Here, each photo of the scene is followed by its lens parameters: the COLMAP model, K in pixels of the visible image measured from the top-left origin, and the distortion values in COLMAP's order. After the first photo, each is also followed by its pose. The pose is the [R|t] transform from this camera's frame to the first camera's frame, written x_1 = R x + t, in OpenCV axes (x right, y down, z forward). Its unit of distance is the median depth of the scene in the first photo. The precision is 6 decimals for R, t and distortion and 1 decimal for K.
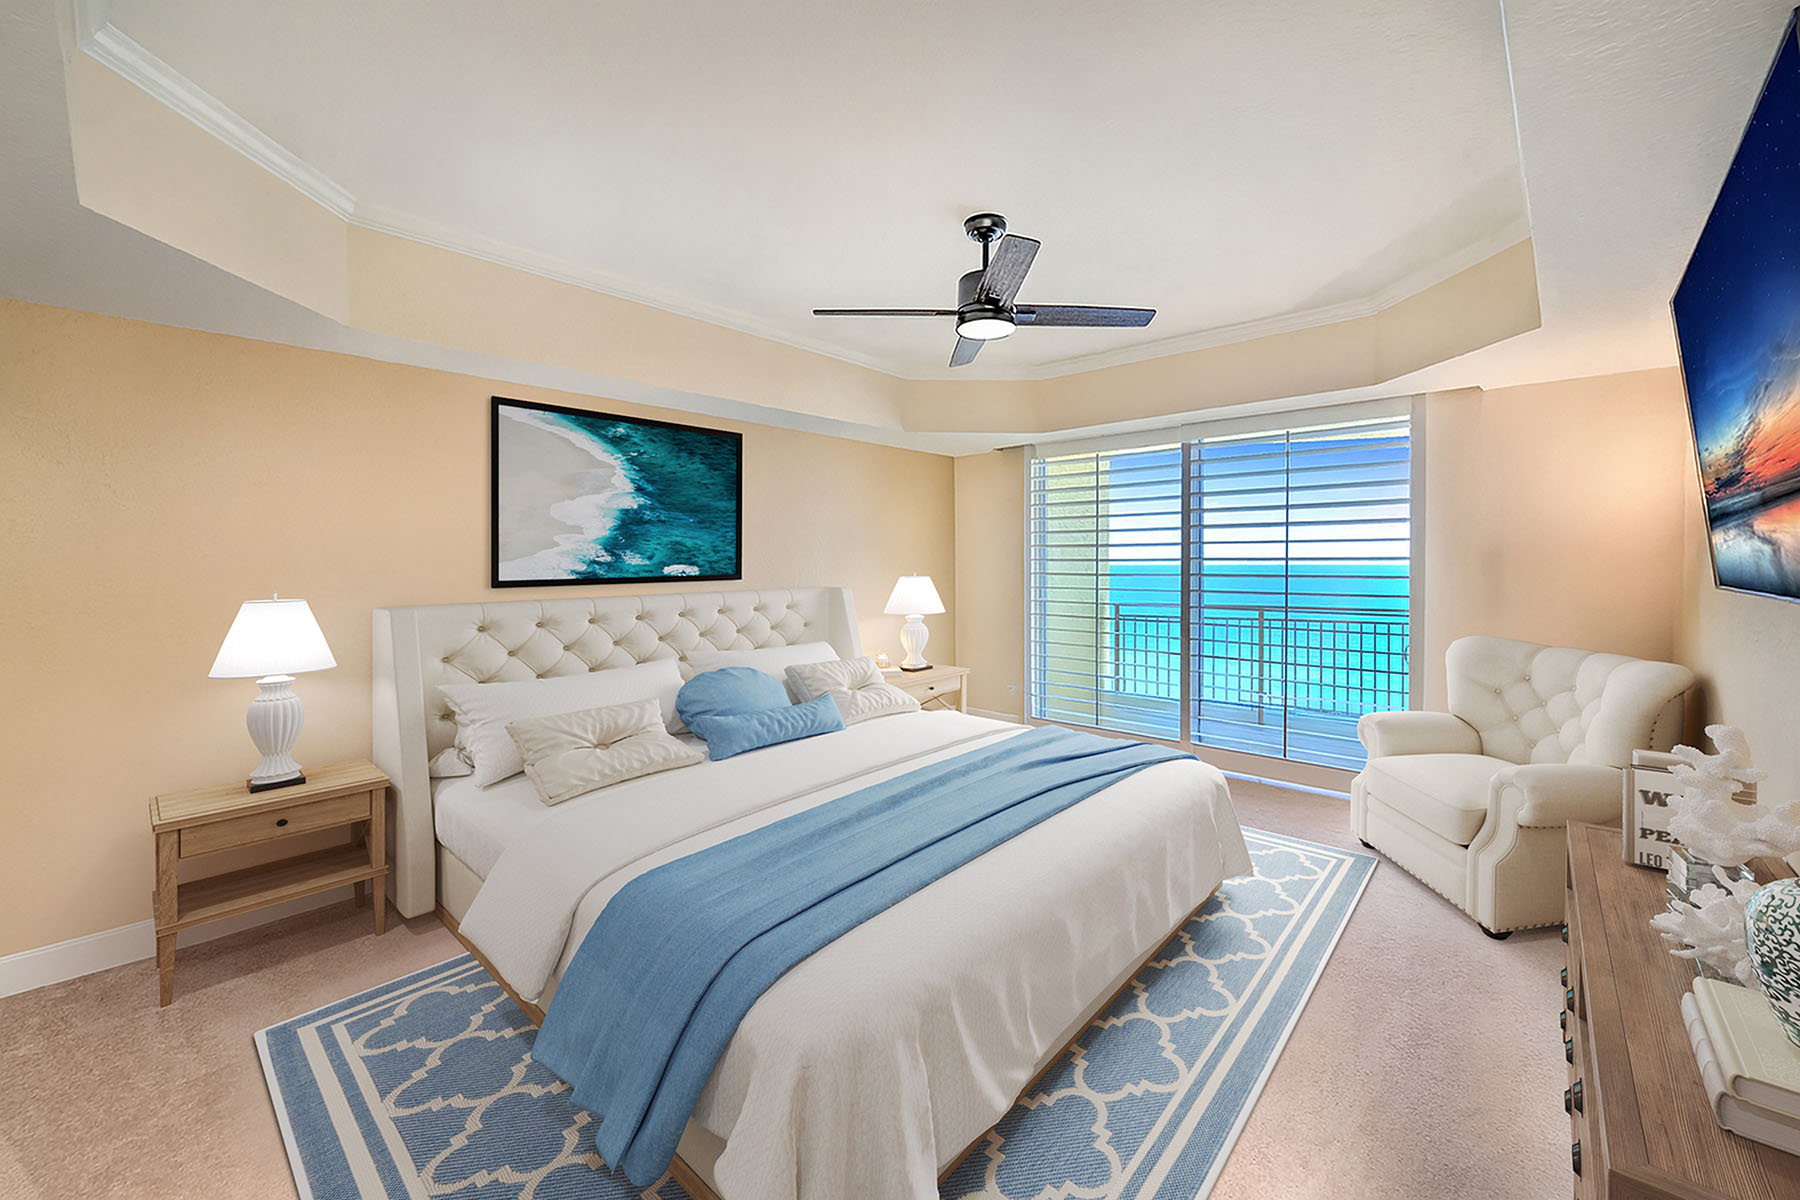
lens RADIAL K [[706.5, 0, 893.0], [0, 706.5, 603.0], [0, 0, 1]] dist [0.001774, 0.000231]
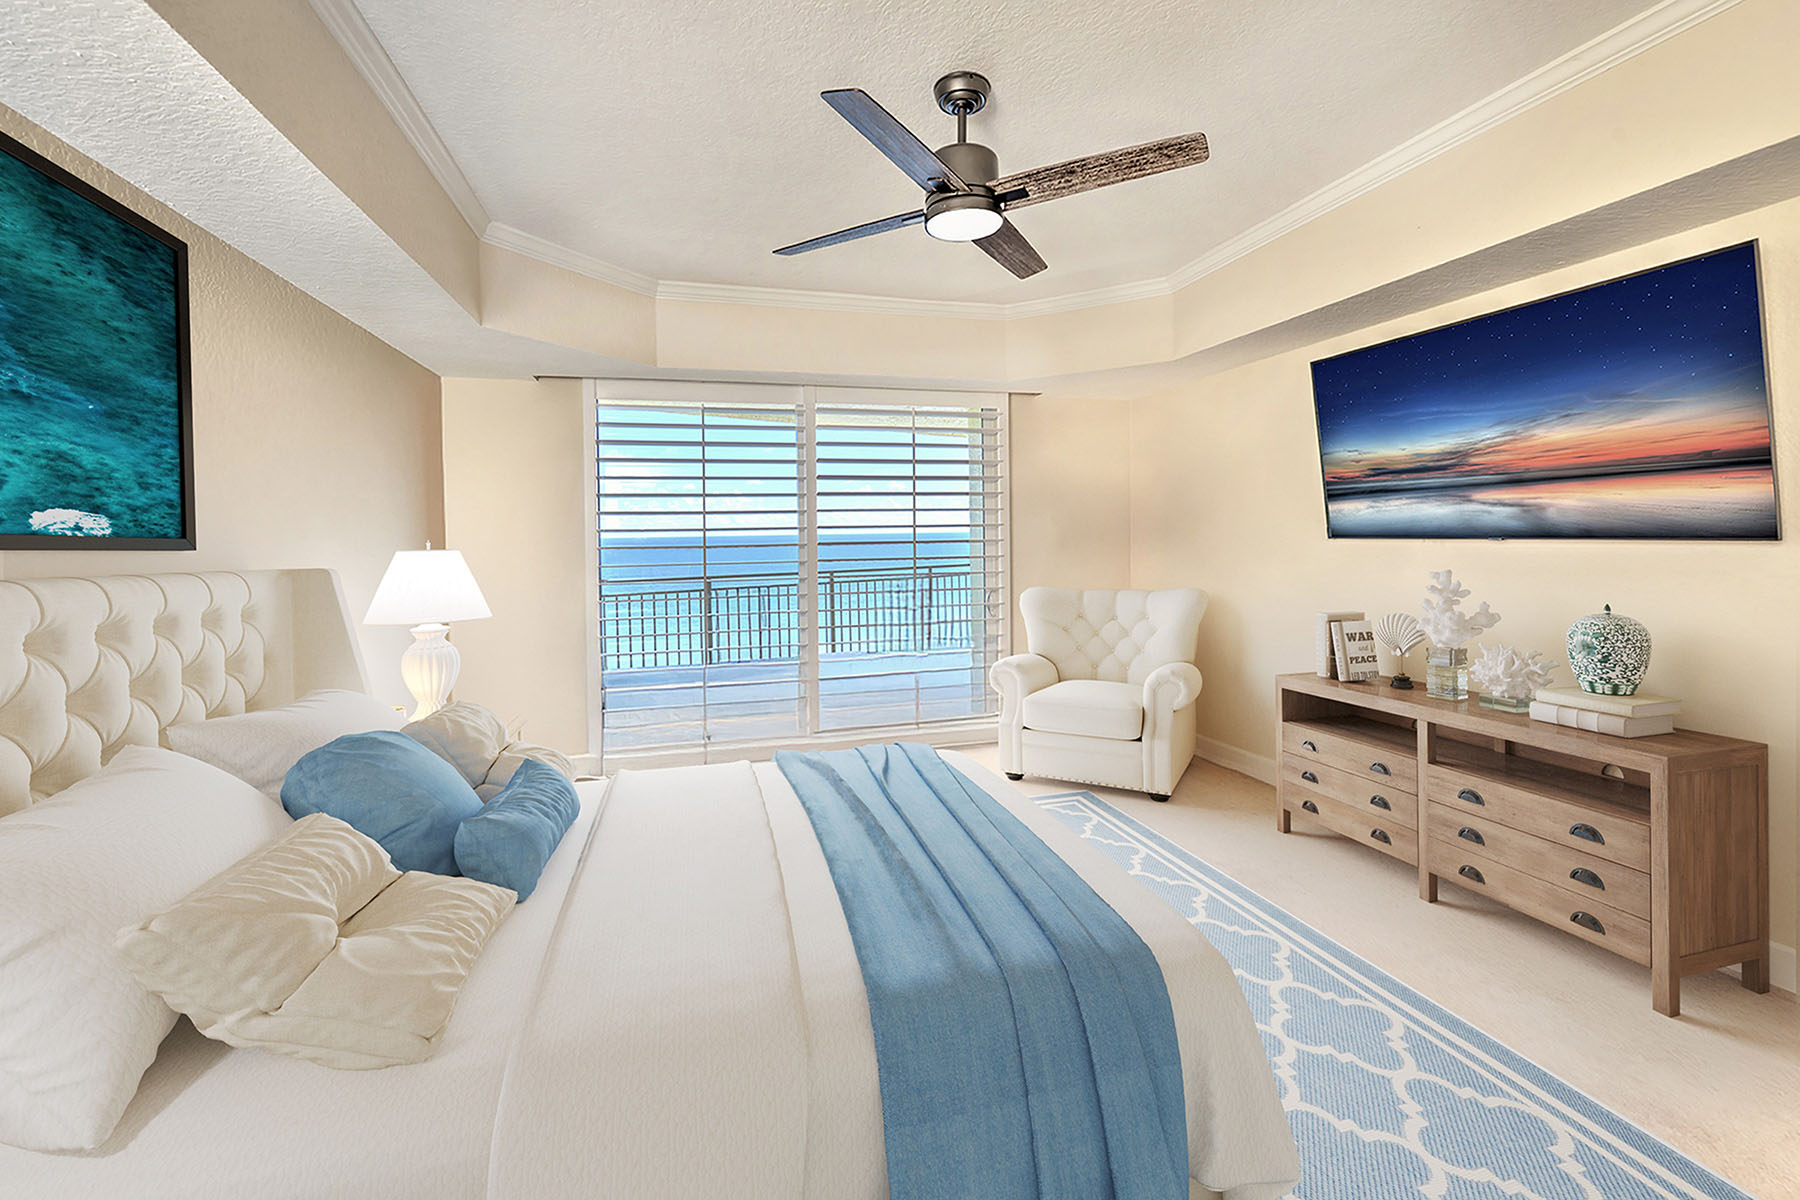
lens RADIAL K [[706.5, 0, 823.5], [0, 706.5, 581.8], [0, 0, 1]] dist [0.001774, 0.000231]
pose [[0.620072, -0.037319, 0.783657, -0.370810], [0.051653, 0.998643, 0.006686, 0.008939], [-0.782842, 0.036333, 0.621158, 0.416254]]
